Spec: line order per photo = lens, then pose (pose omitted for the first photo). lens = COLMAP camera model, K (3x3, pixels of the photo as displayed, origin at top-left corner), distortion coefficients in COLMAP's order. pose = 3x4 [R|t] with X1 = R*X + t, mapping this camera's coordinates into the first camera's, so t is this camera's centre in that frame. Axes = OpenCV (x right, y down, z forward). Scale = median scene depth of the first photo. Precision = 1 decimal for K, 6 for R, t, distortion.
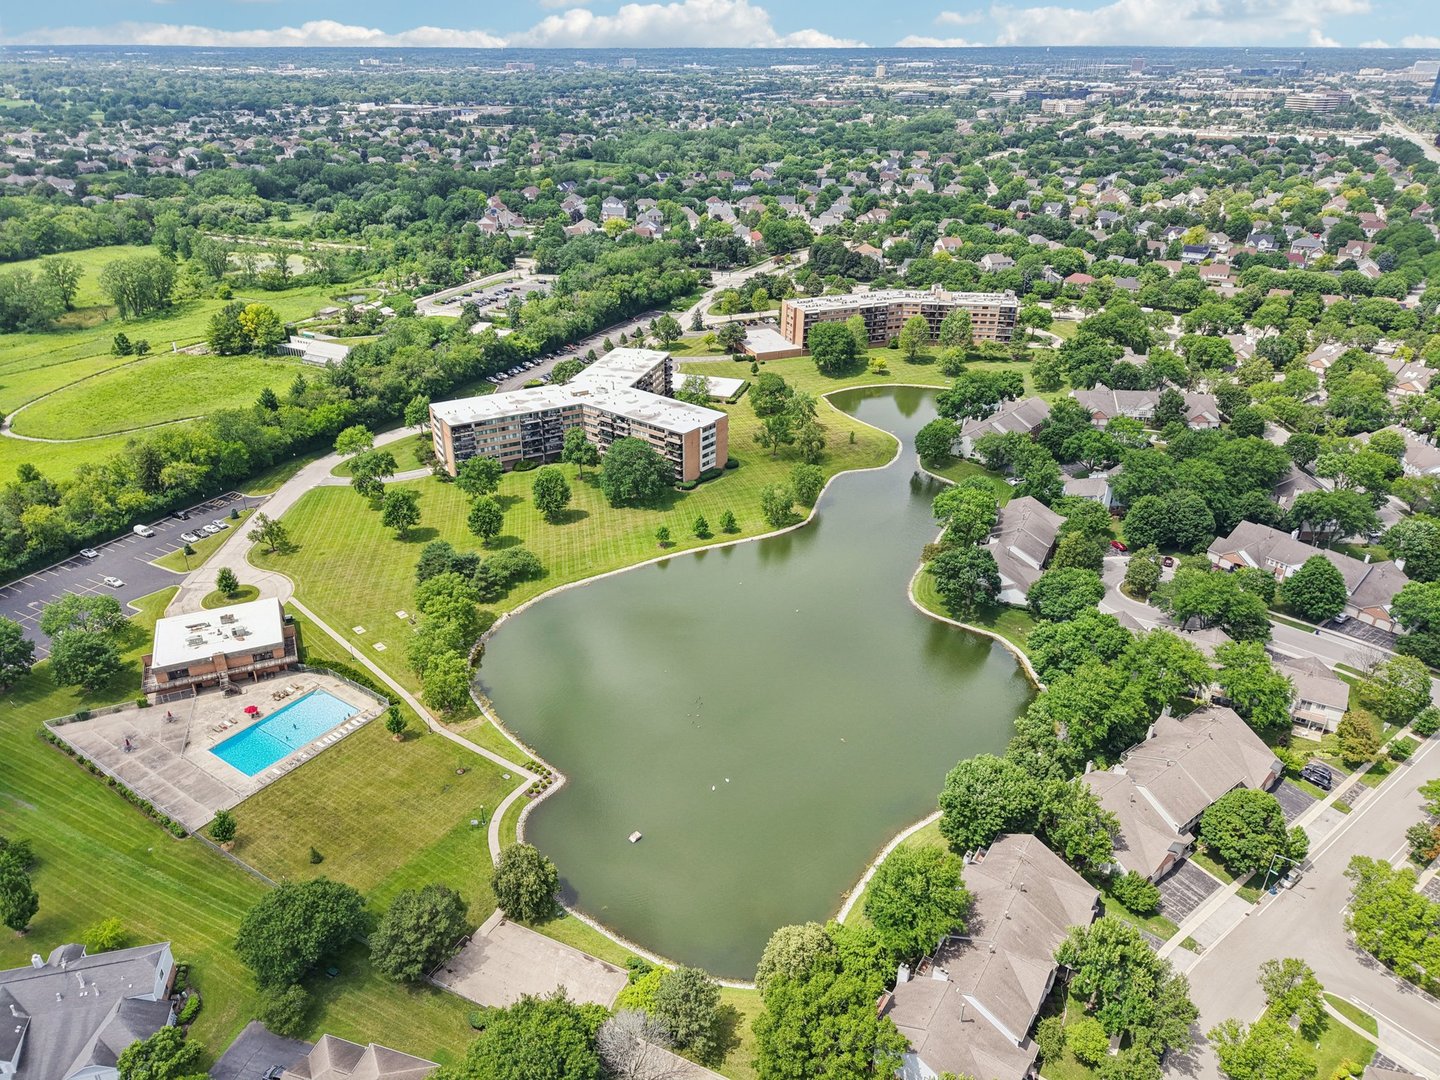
lens RADIAL K [[990.4, 0, 720.0], [0, 990.4, 540.0], [0, 0, 1]] dist [0.065423, -0.002835]
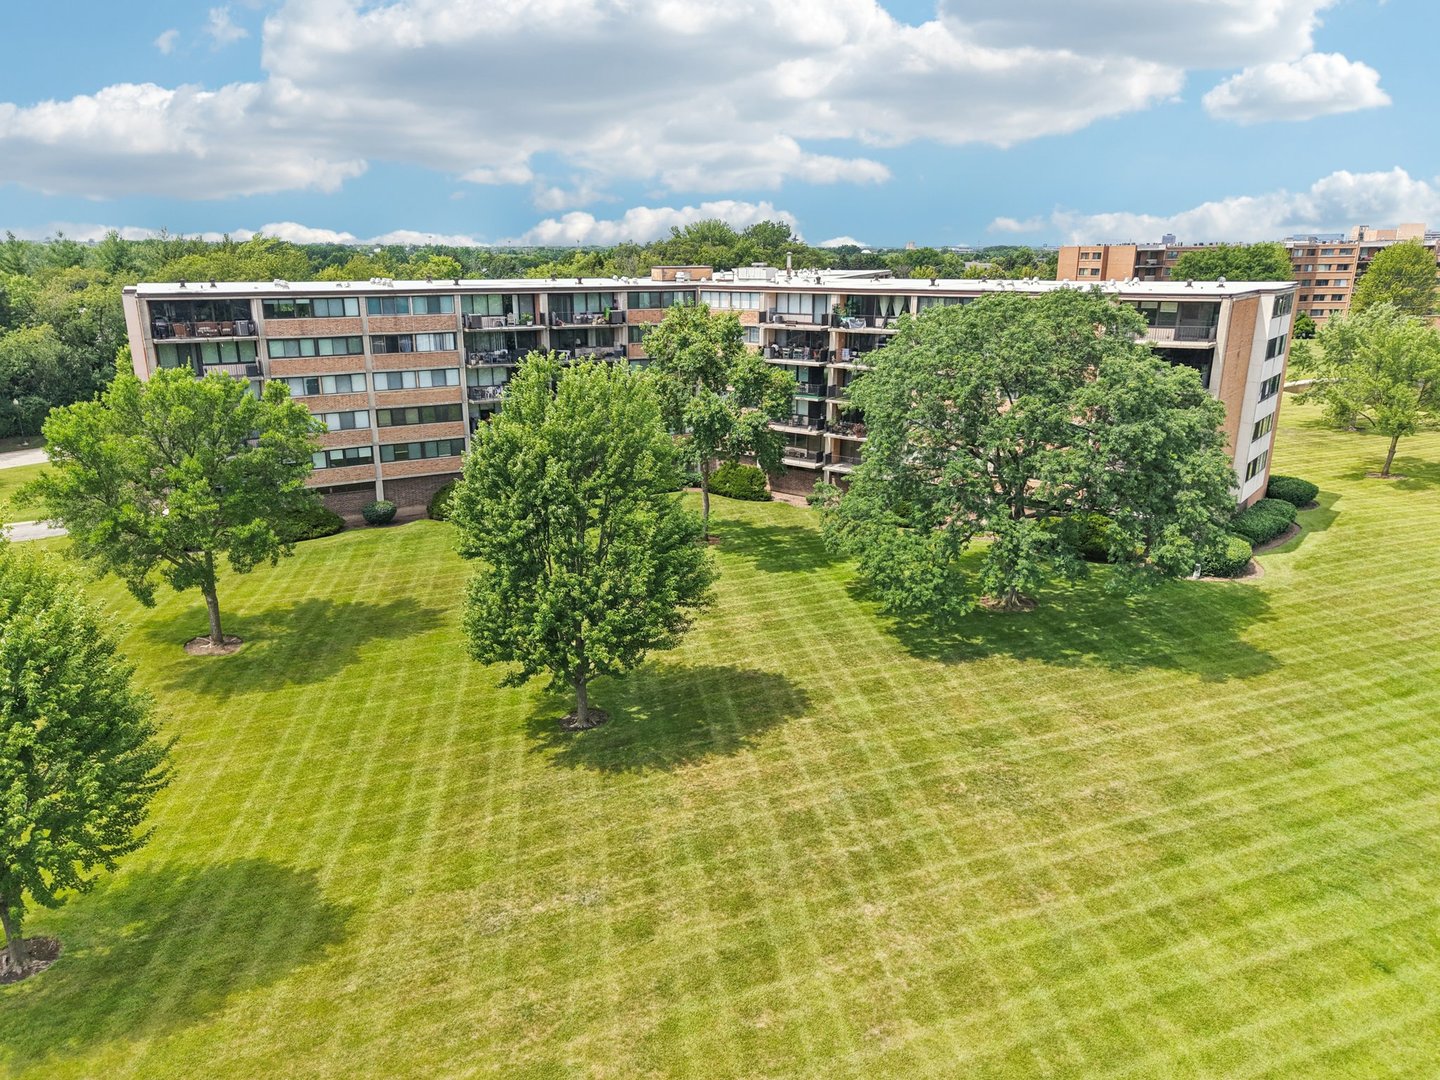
lens RADIAL K [[930.7, 0, 730.9], [0, 930.7, 542.1], [0, 0, 1]] dist [0.028280, -0.002155]
pose [[0.999988, 0.000325, 0.004867, -0.171972], [0.000574, 0.983010, -0.183551, -0.026282], [-0.004843, 0.183552, 0.982998, 0.994194]]
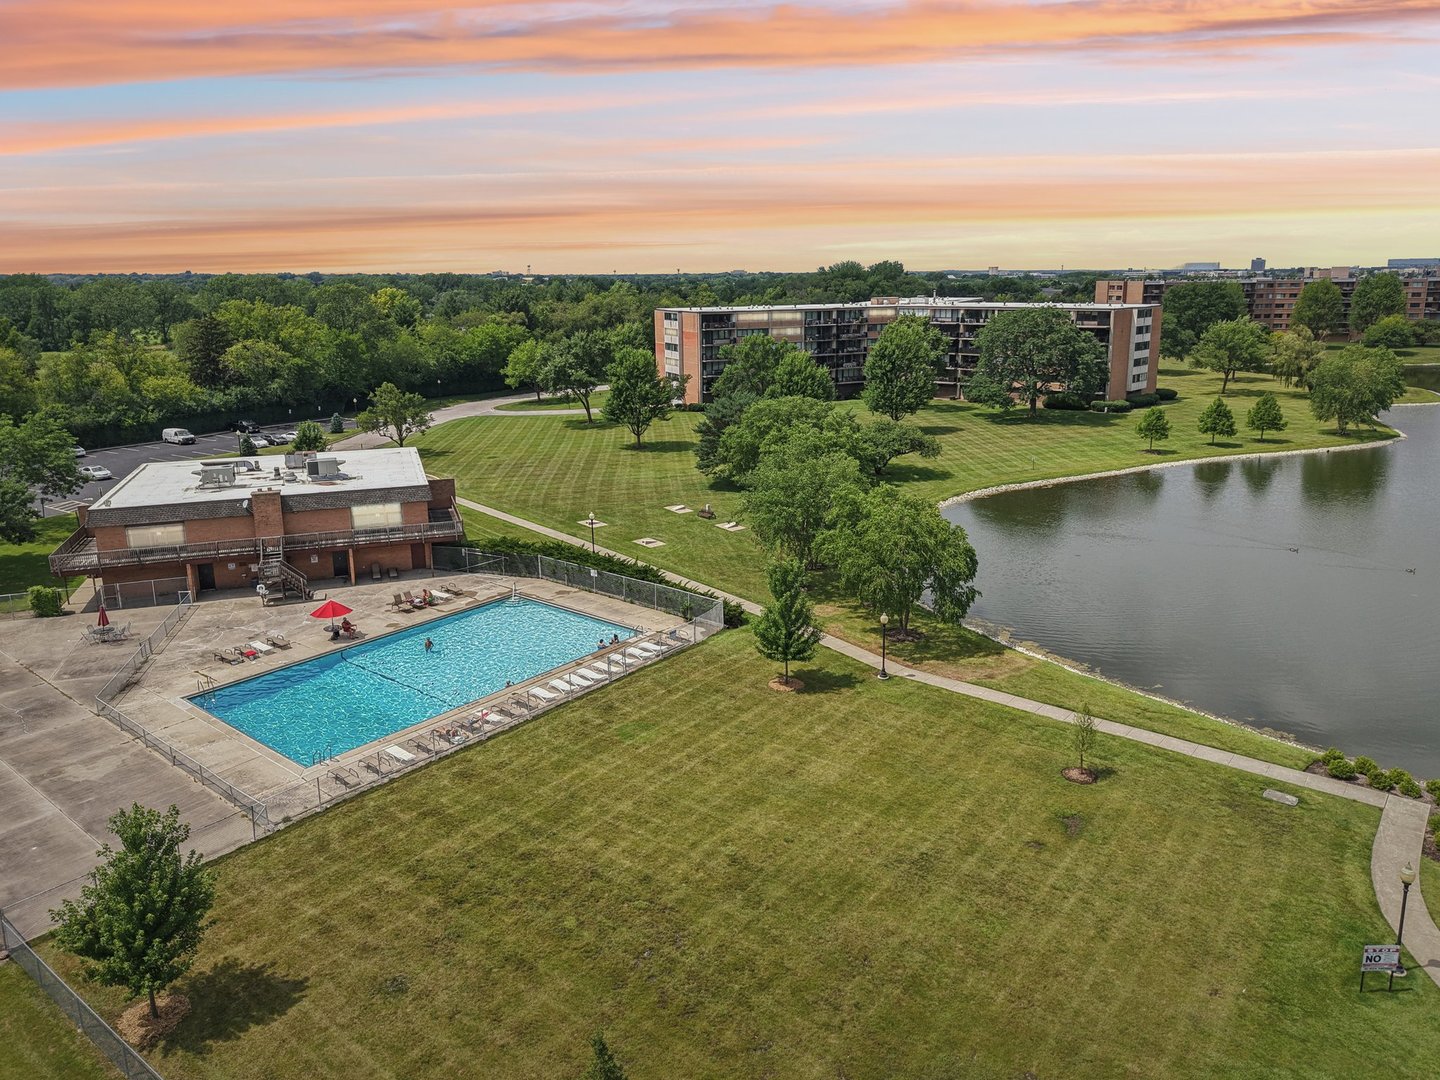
lens RADIAL K [[977.4, 0, 735.9], [0, 977.4, 519.3], [0, 0, 1]] dist [0.037322, -0.044717]
pose [[0.998069, 0.010987, -0.061140, -0.262838], [-0.025448, 0.970174, -0.241071, 0.181733], [0.056667, 0.242162, 0.968580, 0.575791]]
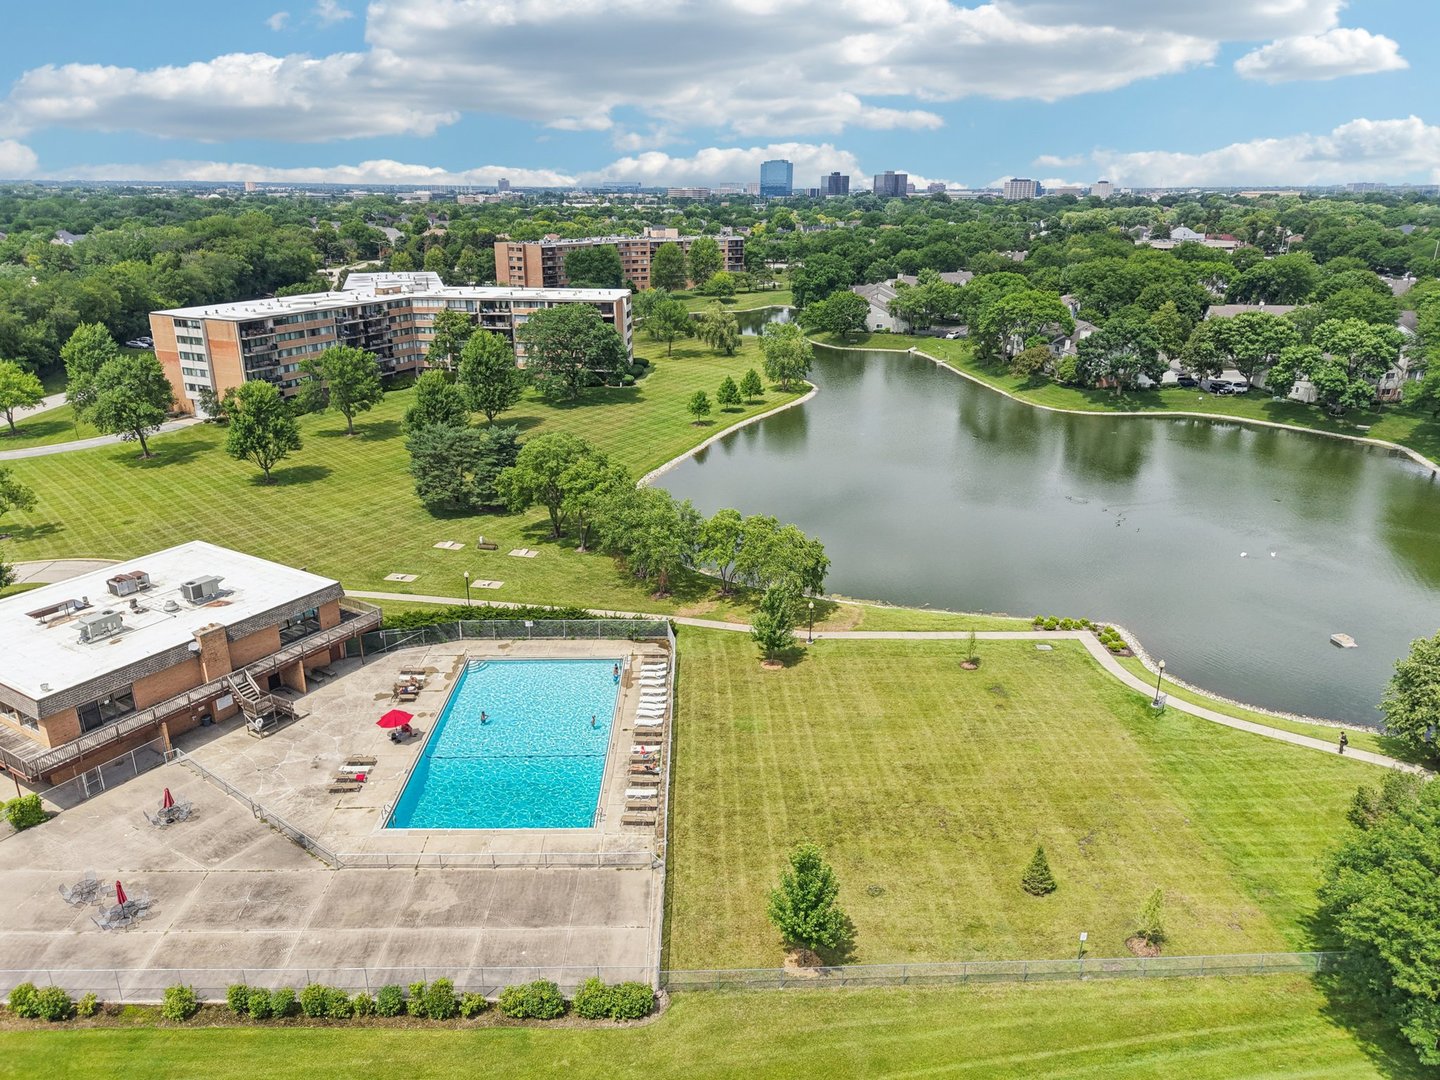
lens RADIAL K [[966.8, 0, 720.0], [0, 966.8, 540.0], [0, 0, 1]] dist [0.025813, -0.001359]
pose [[0.805181, -0.191391, 0.561295, -0.474504], [0.265257, 0.962762, -0.052229, 0.131183], [-0.530398, 0.190941, 0.825966, 0.527067]]
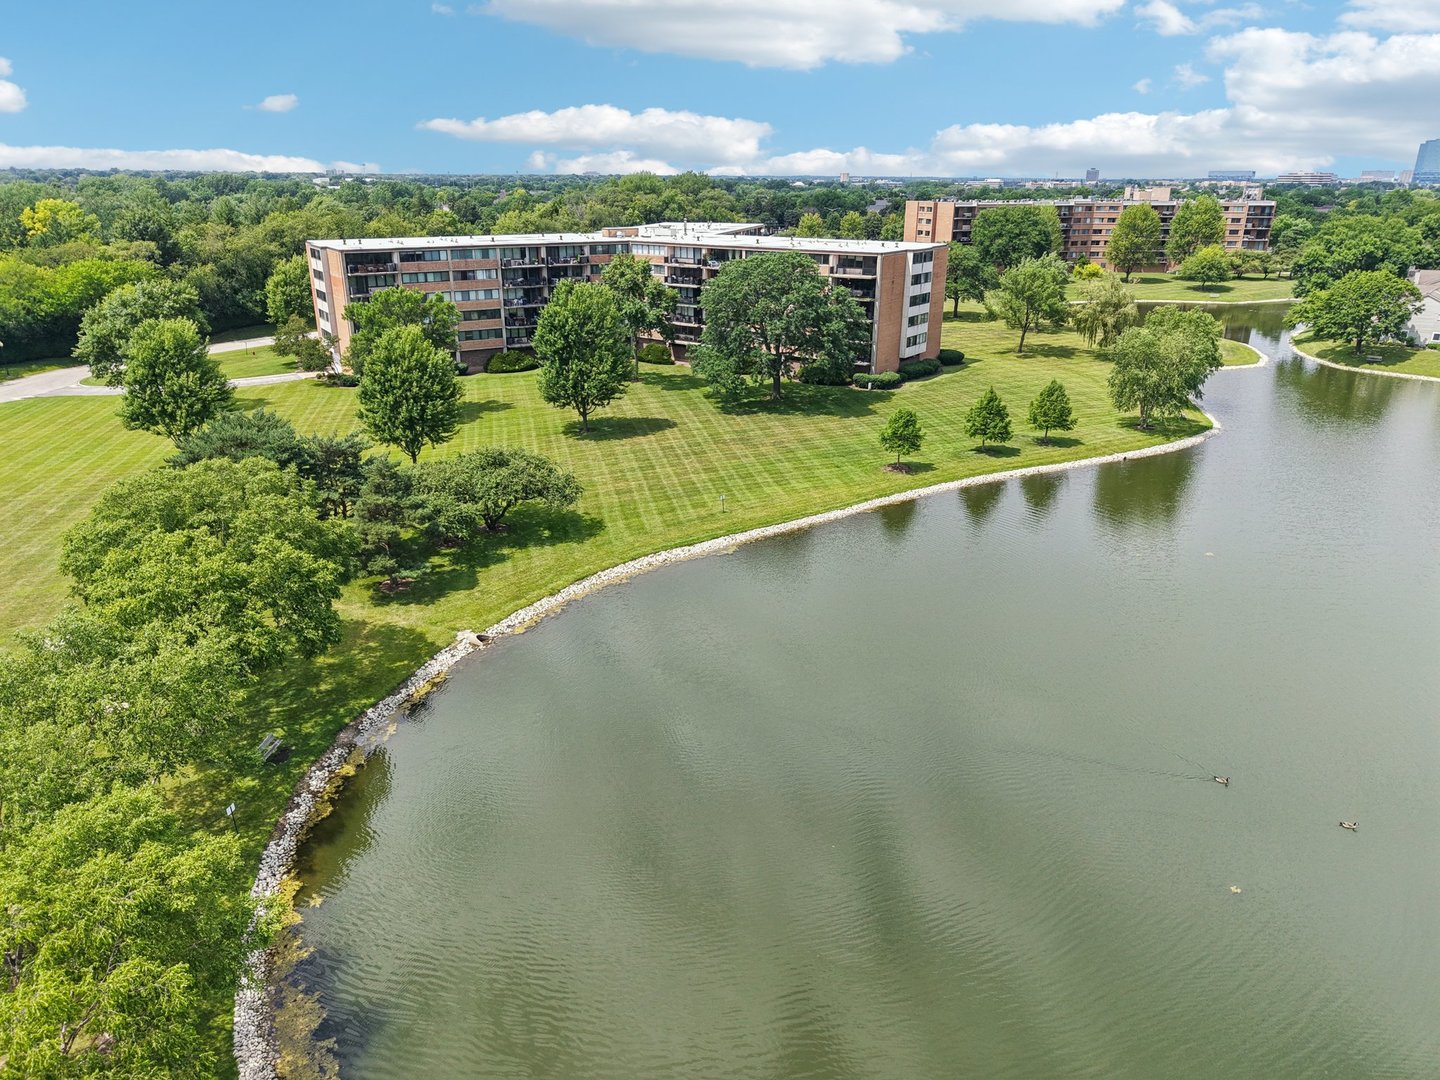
lens RADIAL K [[928.2, 0, 730.2], [0, 928.2, 565.6], [0, 0, 1]] dist [0.002840, 0.002012]
pose [[0.997785, -0.017193, 0.064254, -0.160088], [0.023057, 0.995522, -0.091675, 0.080156], [-0.062390, 0.092953, 0.993714, 0.740118]]
